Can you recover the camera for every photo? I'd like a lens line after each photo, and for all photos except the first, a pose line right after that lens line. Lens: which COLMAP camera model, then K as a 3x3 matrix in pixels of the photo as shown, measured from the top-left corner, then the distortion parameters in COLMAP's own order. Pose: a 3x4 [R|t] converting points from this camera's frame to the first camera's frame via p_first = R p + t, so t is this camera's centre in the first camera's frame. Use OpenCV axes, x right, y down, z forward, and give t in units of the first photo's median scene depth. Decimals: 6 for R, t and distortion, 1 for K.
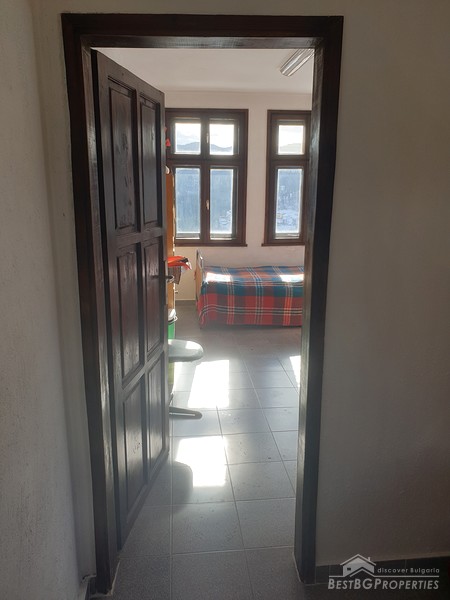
lens RADIAL K [[466.4, 0, 221.4], [0, 466.4, 302.0], [0, 0, 1]] dist [0.033034, -0.014676]
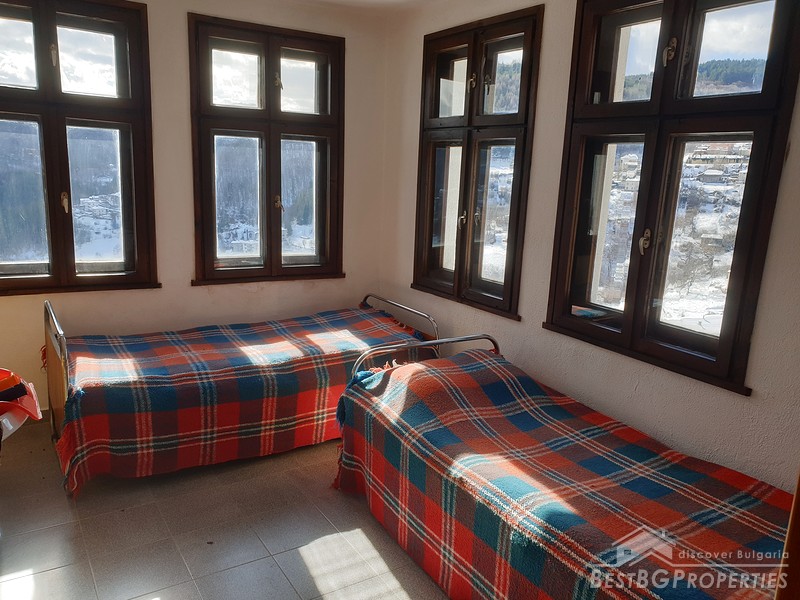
lens RADIAL K [[621.9, 0, 381.2], [0, 621.9, 306.3], [0, 0, 1]] dist [0.033034, -0.014676]
pose [[0.900084, -0.062724, 0.431179, -0.021568], [0.071897, 0.997400, -0.004990, -0.082145], [-0.429744, 0.035492, 0.902253, 0.318900]]
